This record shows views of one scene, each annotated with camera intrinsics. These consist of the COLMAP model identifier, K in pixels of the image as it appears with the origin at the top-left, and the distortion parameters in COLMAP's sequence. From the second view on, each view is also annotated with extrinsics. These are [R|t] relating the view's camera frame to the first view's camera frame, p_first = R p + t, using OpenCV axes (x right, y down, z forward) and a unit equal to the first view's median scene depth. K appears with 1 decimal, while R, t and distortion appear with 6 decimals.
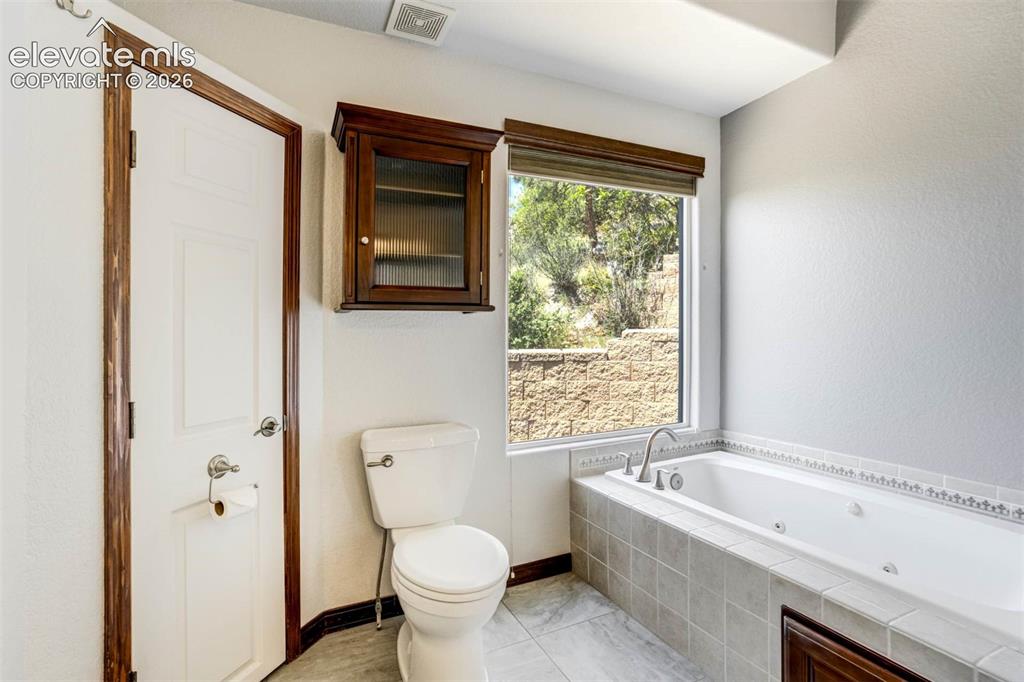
lens RADIAL K [[480.0, 0, 510.5], [0, 480.0, 347.9], [0, 0, 1]] dist [-0.027896, 0.005497]
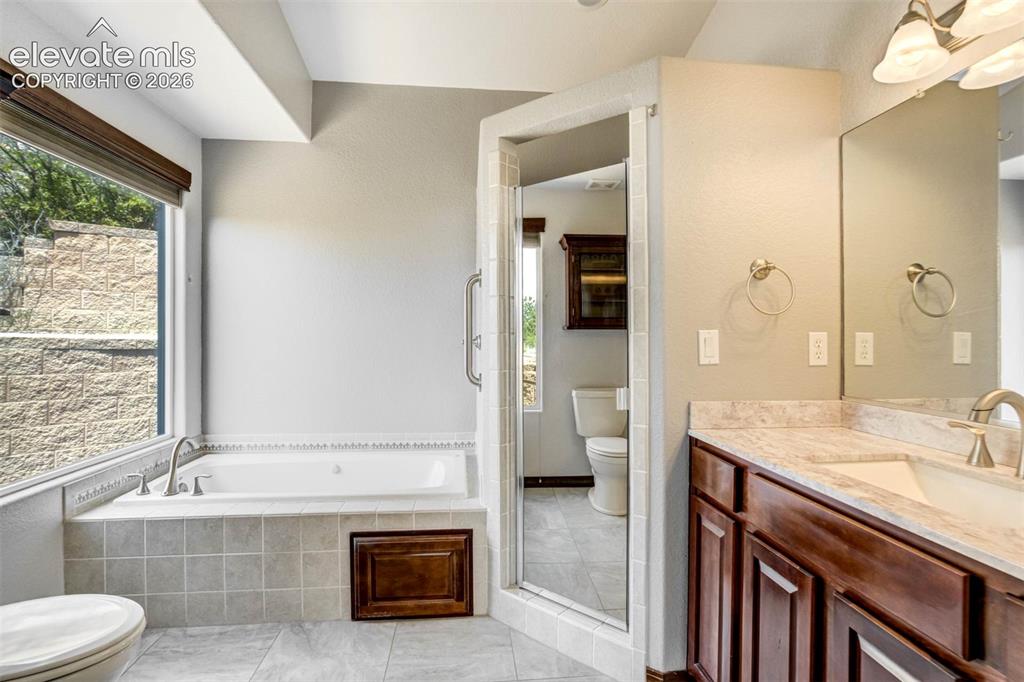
lens RADIAL K [[480.0, 0, 508.6], [0, 480.0, 337.5], [0, 0, 1]] dist [-0.027896, 0.005497]
pose [[0.350404, 0.018932, 0.936407, -0.321943], [0.011133, 0.999641, -0.024376, -0.010290], [-0.936533, 0.018966, 0.350067, 0.001878]]
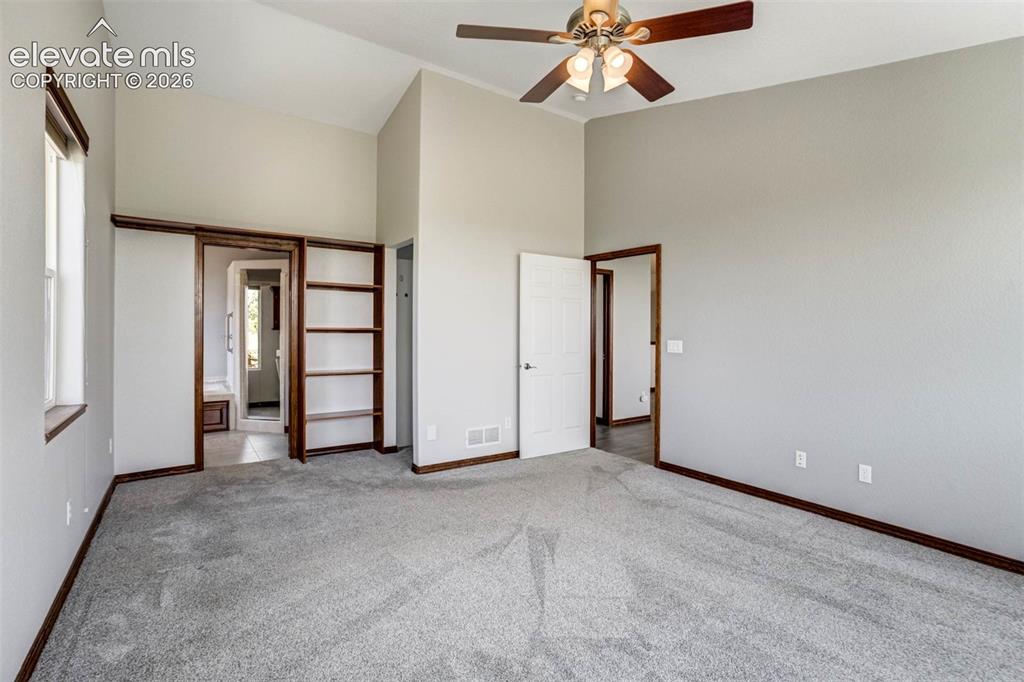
lens RADIAL K [[480.0, 0, 511.7], [0, 480.0, 339.3], [0, 0, 1]] dist [-0.027896, 0.005497]
pose [[-0.163095, 0.002375, 0.986608, -2.013661], [0.008318, 0.999965, -0.001033, 0.001331], [-0.986575, 0.008038, -0.163109, -0.608486]]
